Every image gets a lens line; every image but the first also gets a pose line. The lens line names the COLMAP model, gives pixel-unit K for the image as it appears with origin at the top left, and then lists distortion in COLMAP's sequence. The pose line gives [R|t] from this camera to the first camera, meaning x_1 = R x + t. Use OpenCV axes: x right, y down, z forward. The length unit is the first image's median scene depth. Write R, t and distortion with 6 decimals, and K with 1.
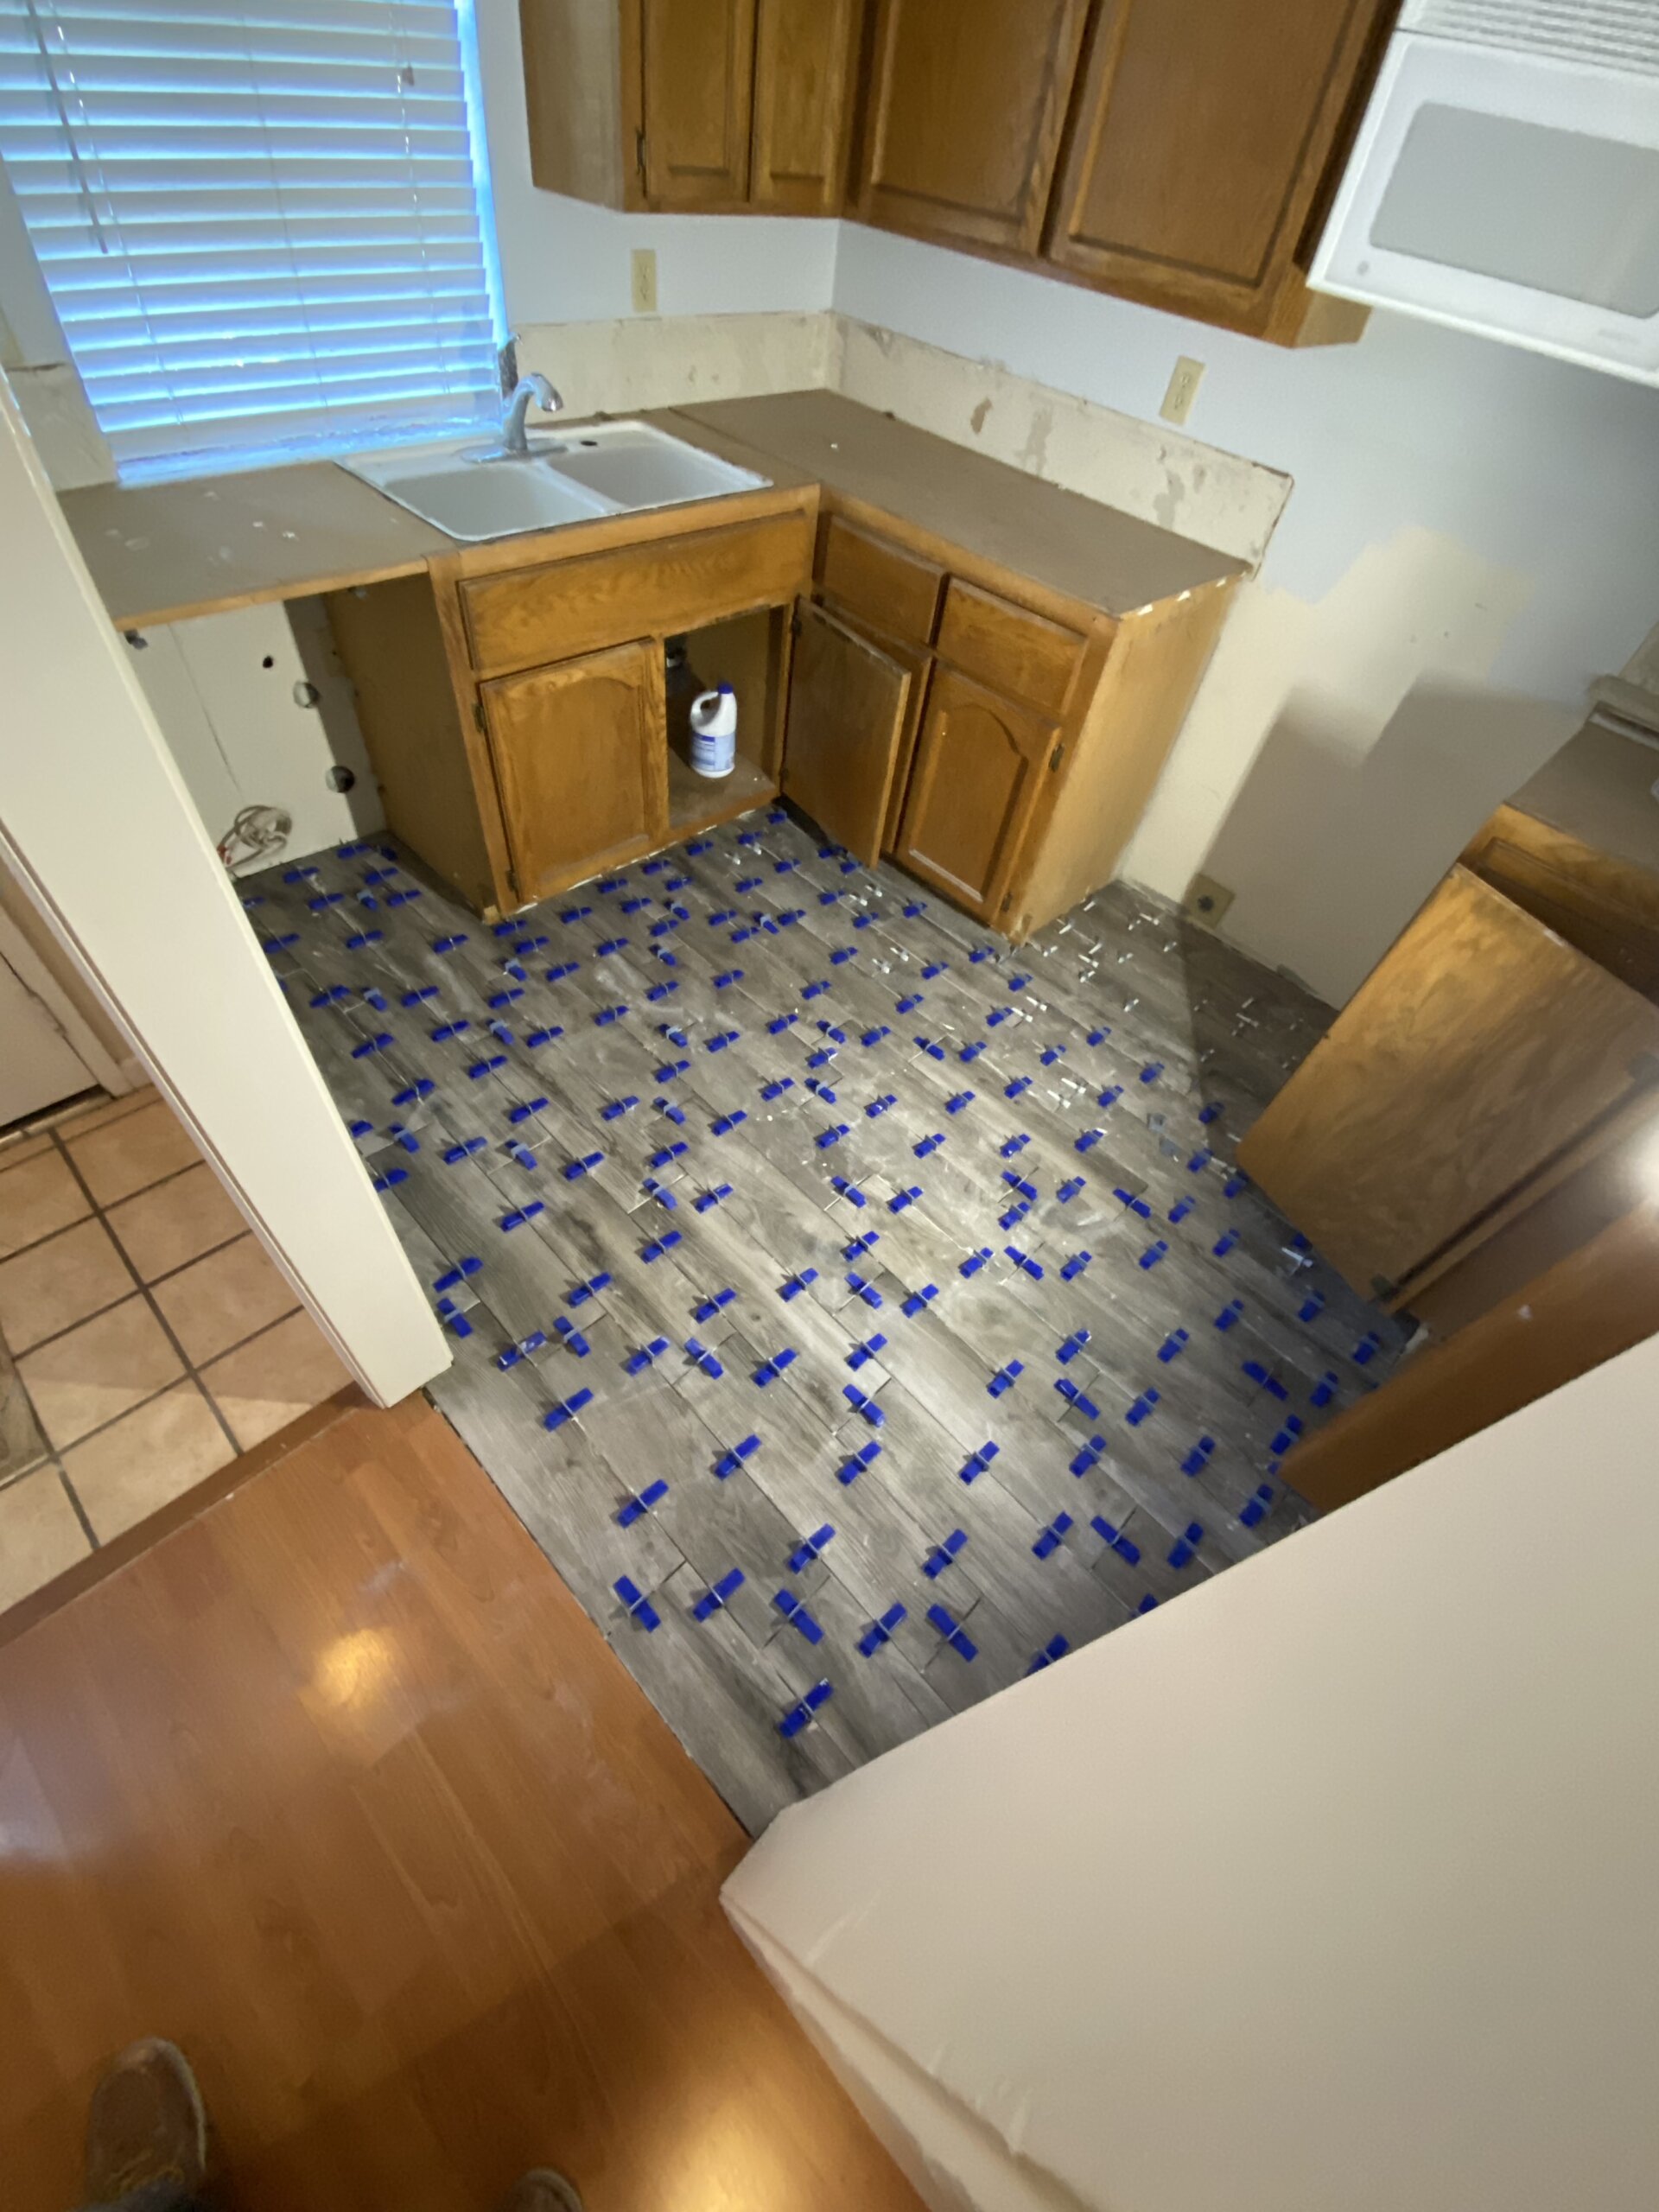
lens RADIAL K [[889.7, 0, 825.1], [0, 889.7, 1107.5], [0, 0, 1]] dist [-0.000891, -0.011652]
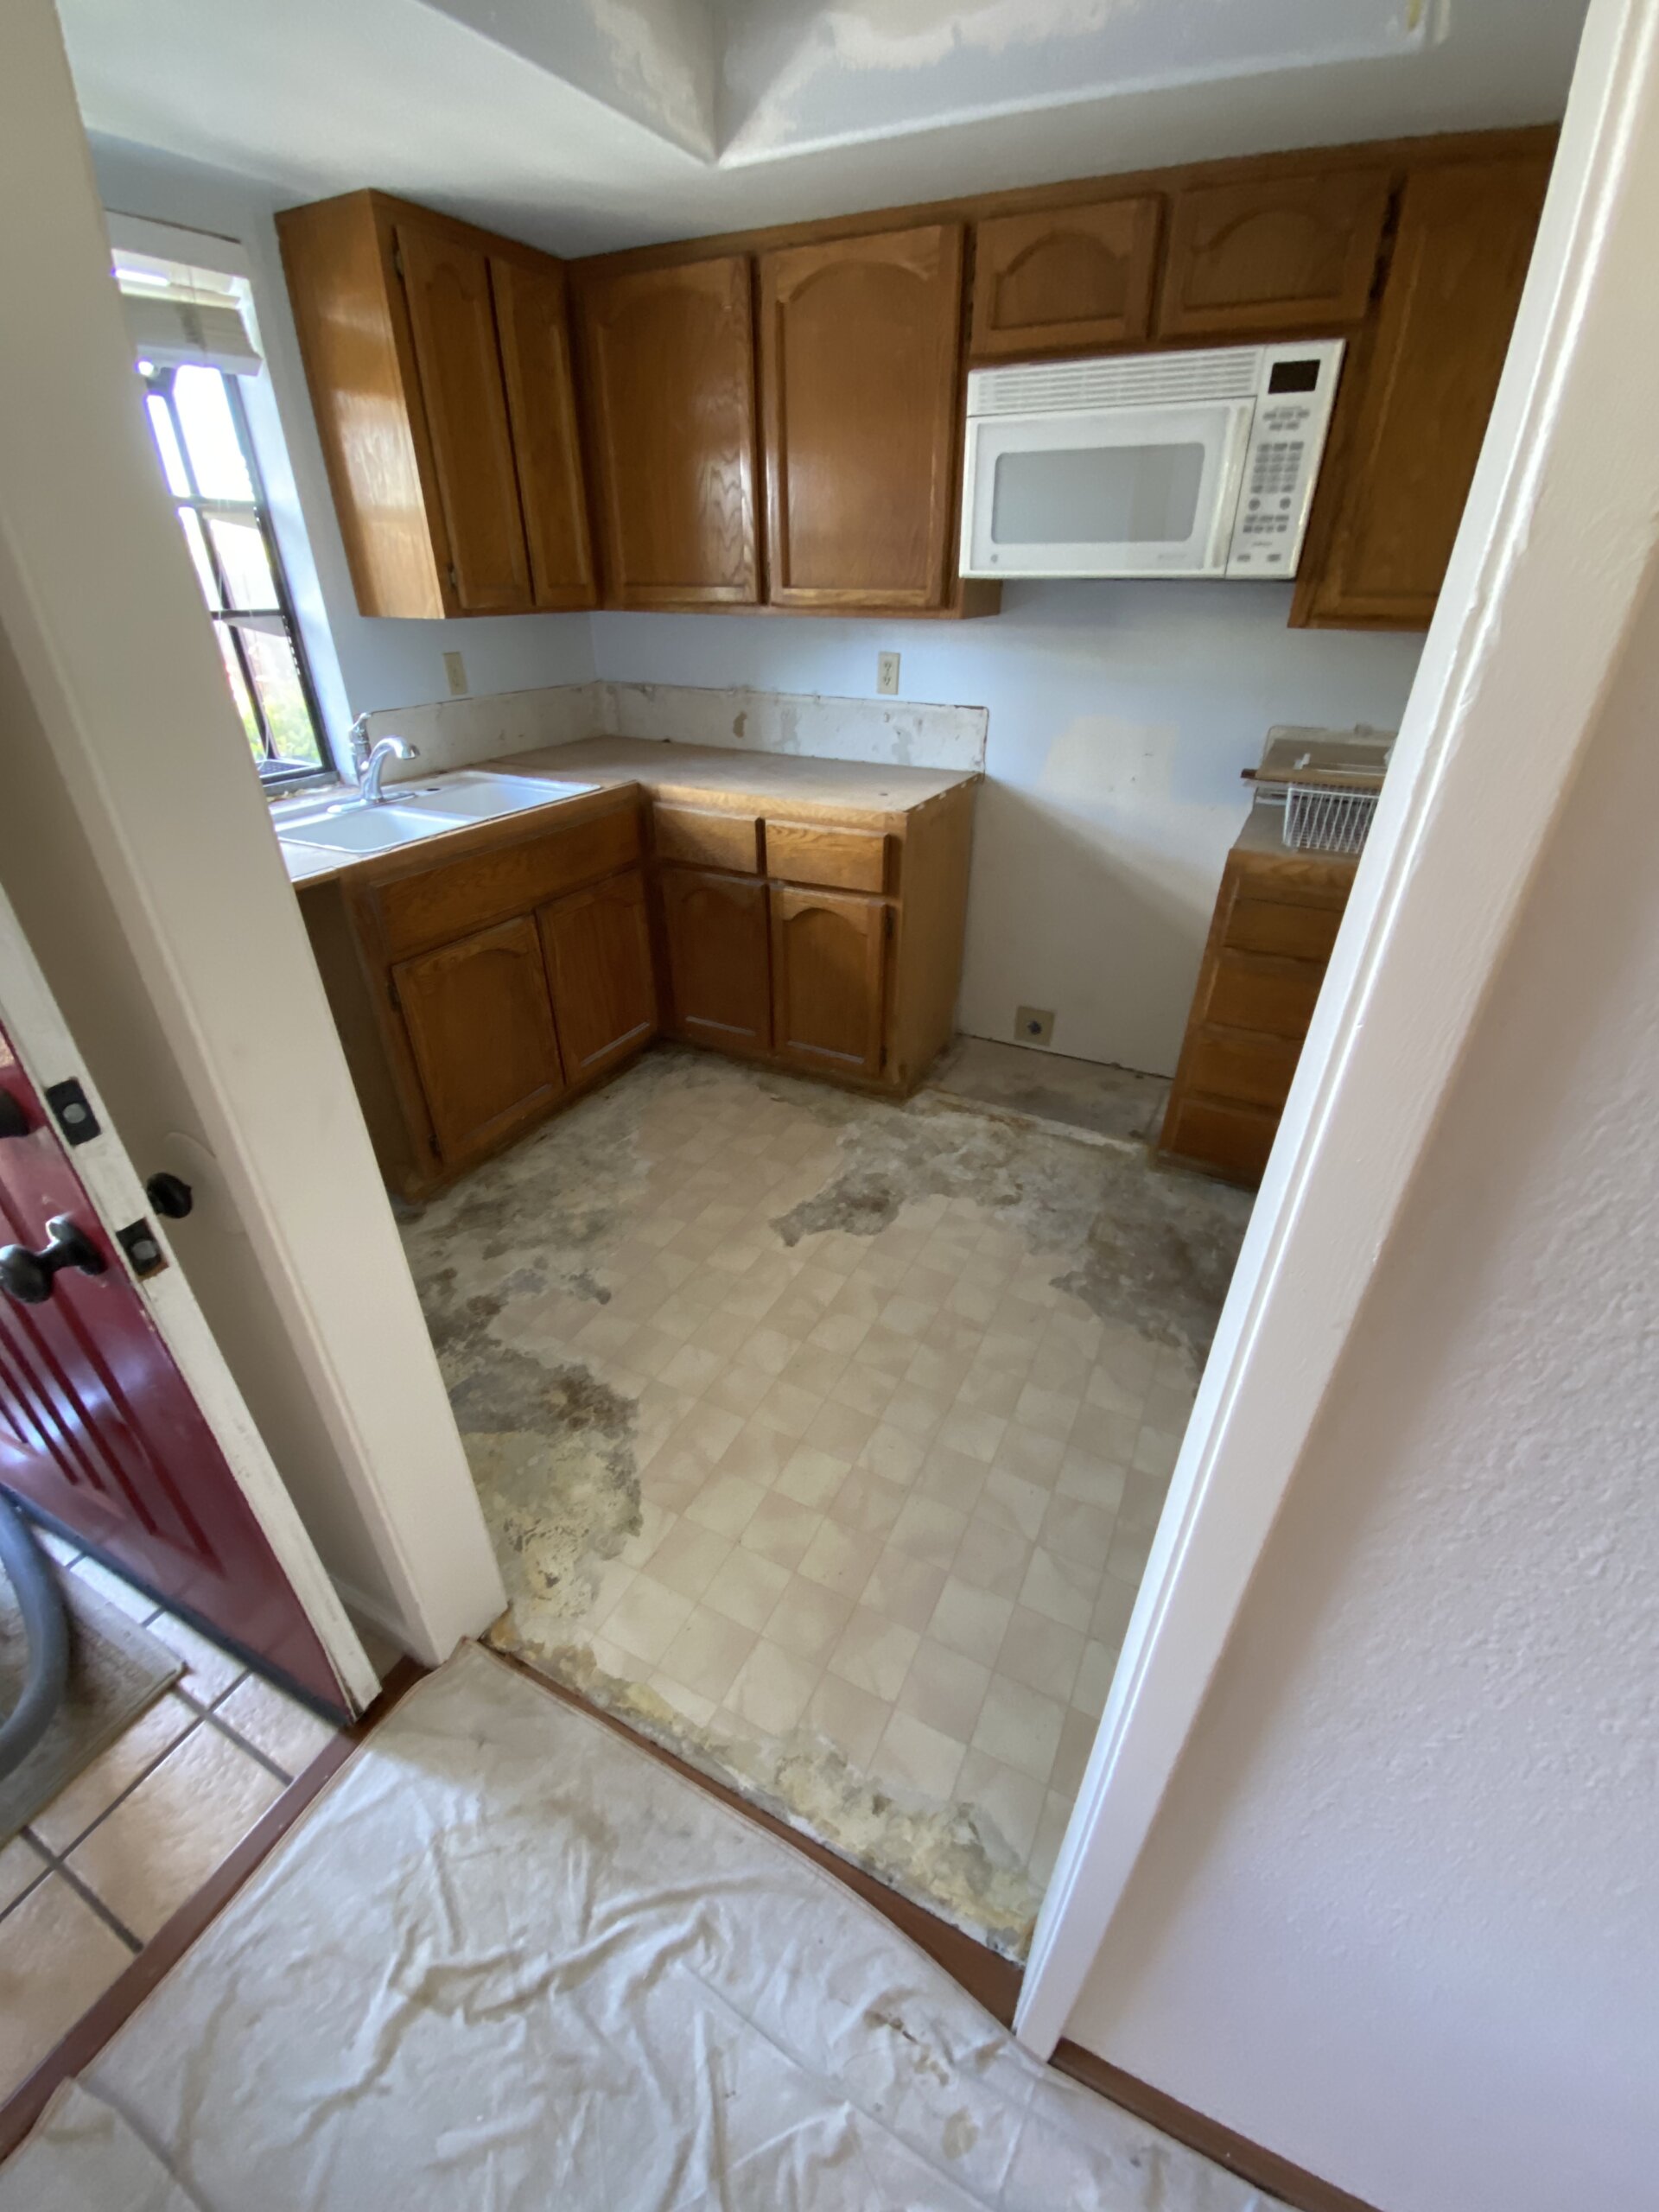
lens RADIAL K [[889.7, 0, 830.4], [0, 889.7, 1111.9], [0, 0, 1]] dist [-0.000891, -0.011652]
pose [[0.942883, -0.256574, 0.212463, -0.142236], [0.310125, 0.908949, -0.278631, 0.151730], [-0.121629, 0.328607, 0.936602, -0.040264]]
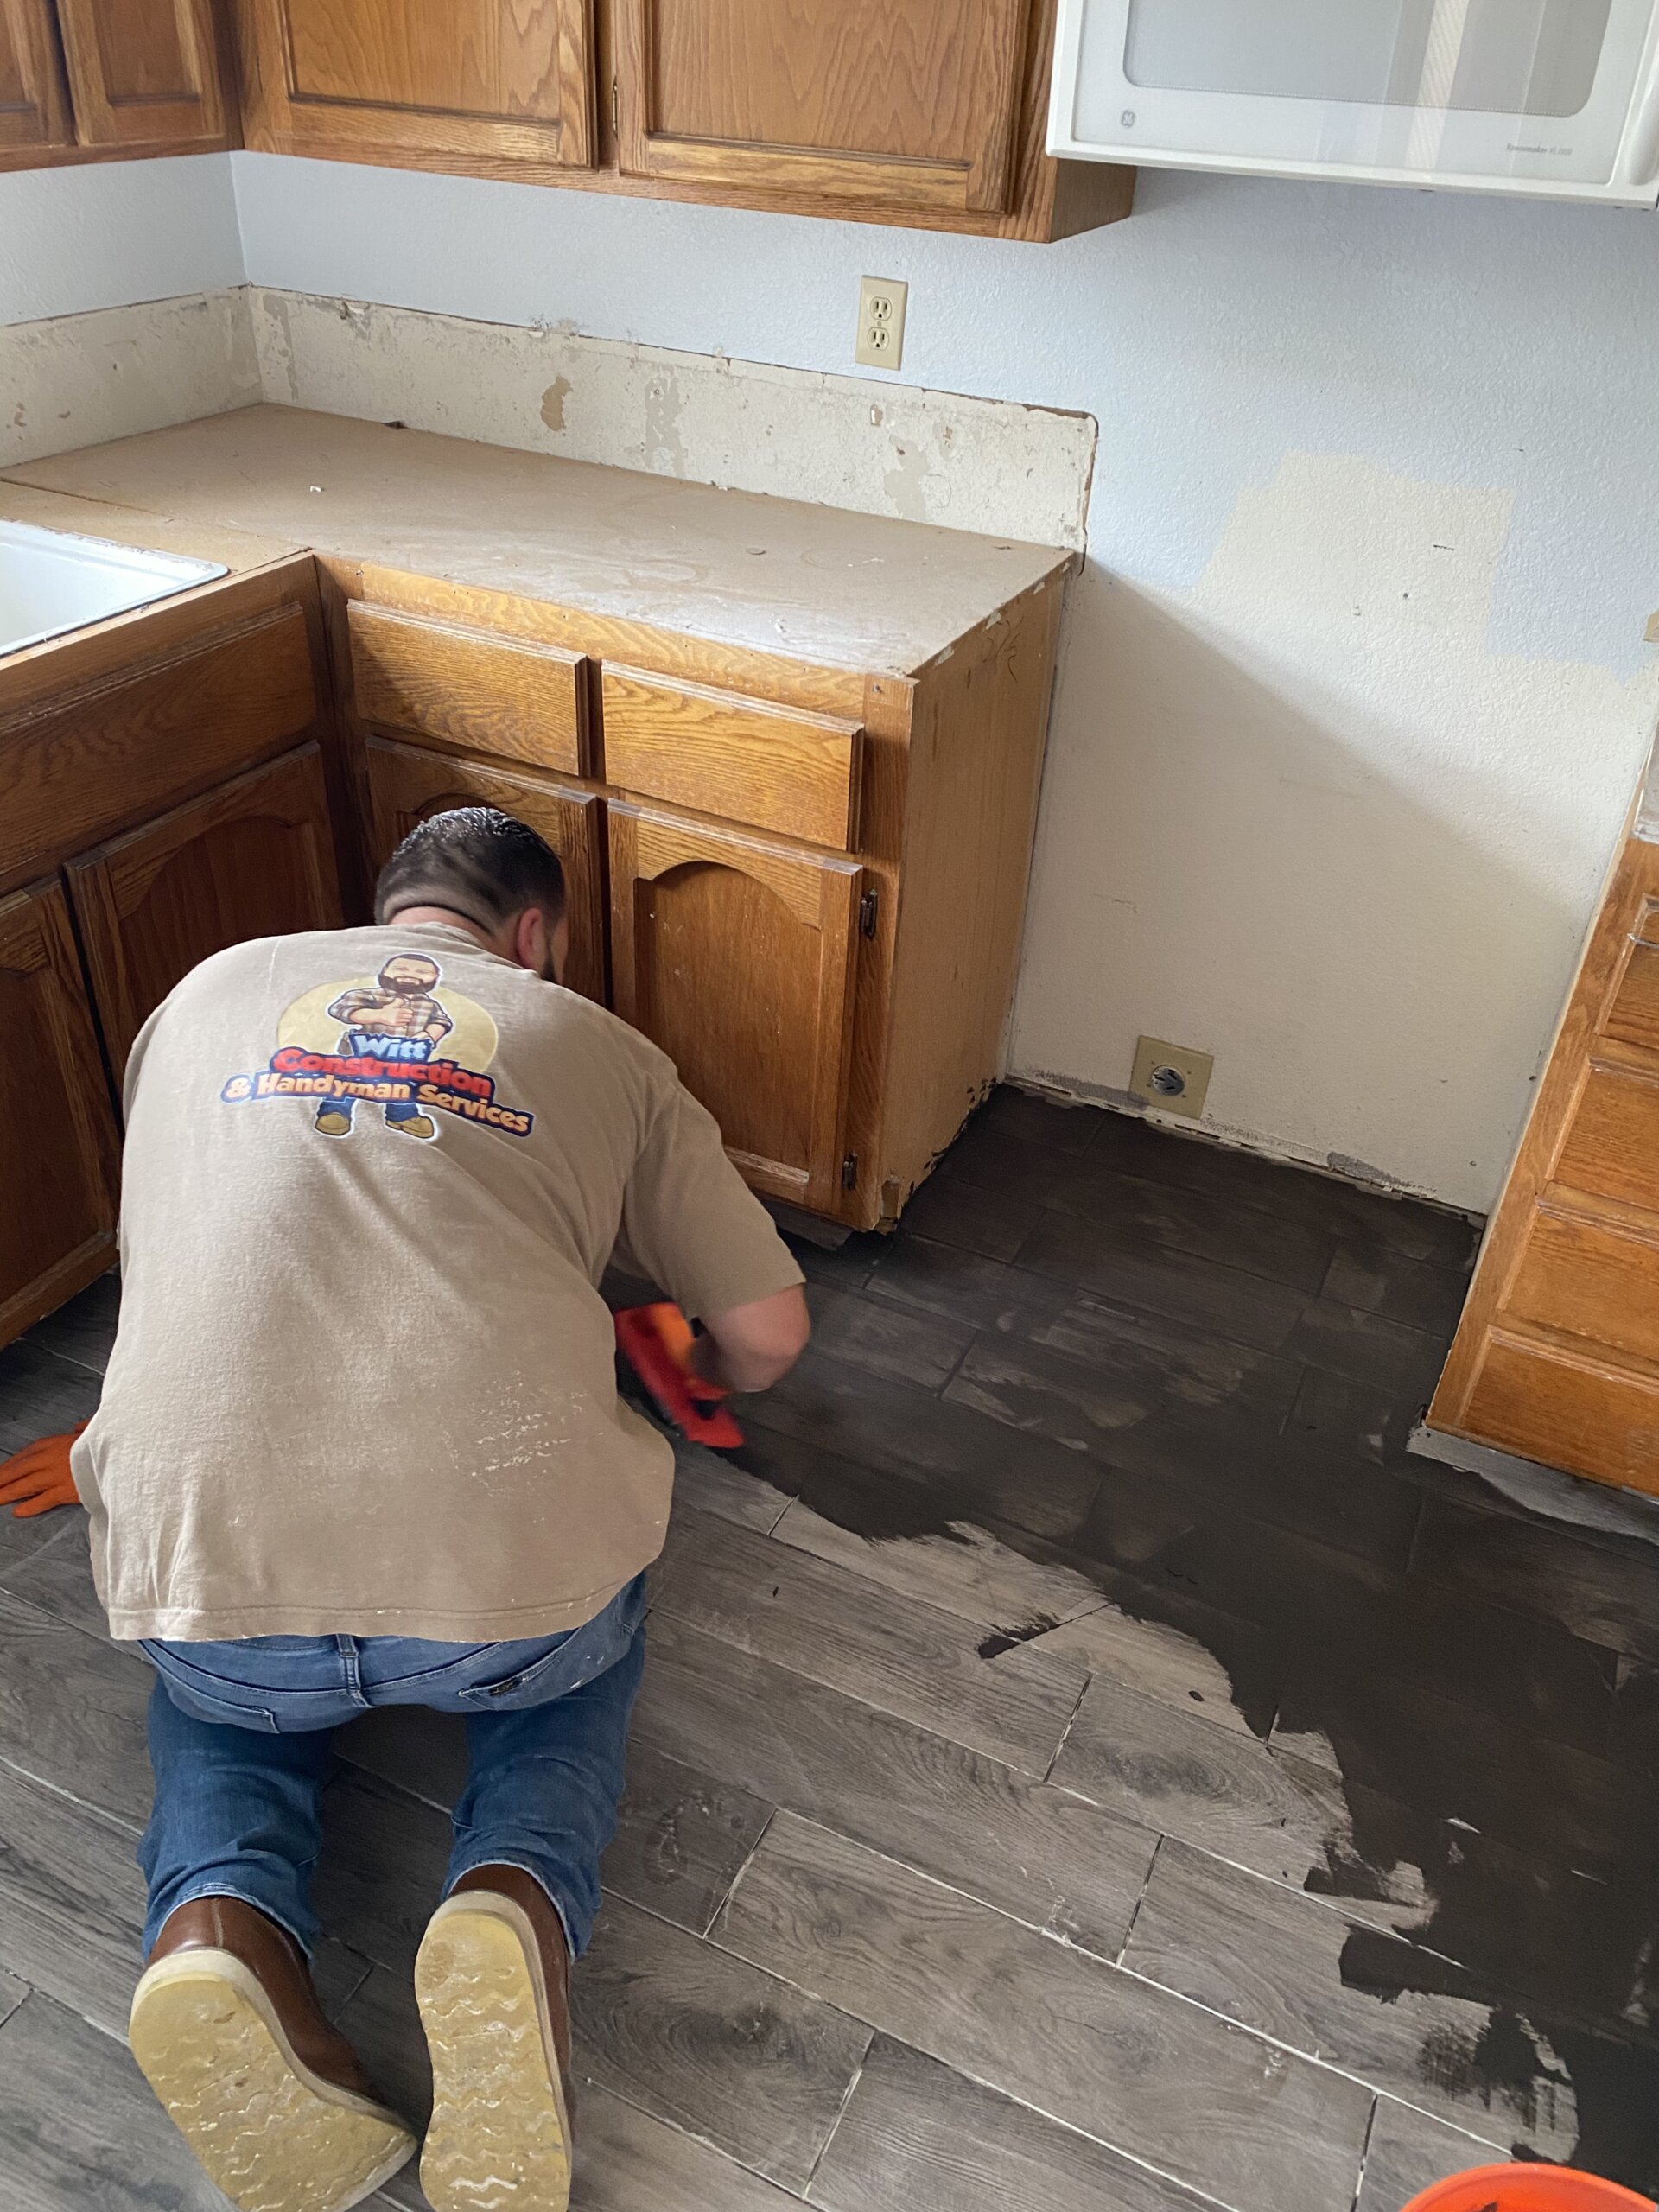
lens RADIAL K [[1685.2, 0, 833.1], [0, 1685.2, 1093.8], [0, 0, 1]] dist [0.024557, -0.028419]
pose [[0.939112, -0.243271, 0.242667, -0.041509], [0.298048, 0.928140, -0.222985, -0.066572], [-0.170983, 0.281735, 0.944135, 0.050563]]
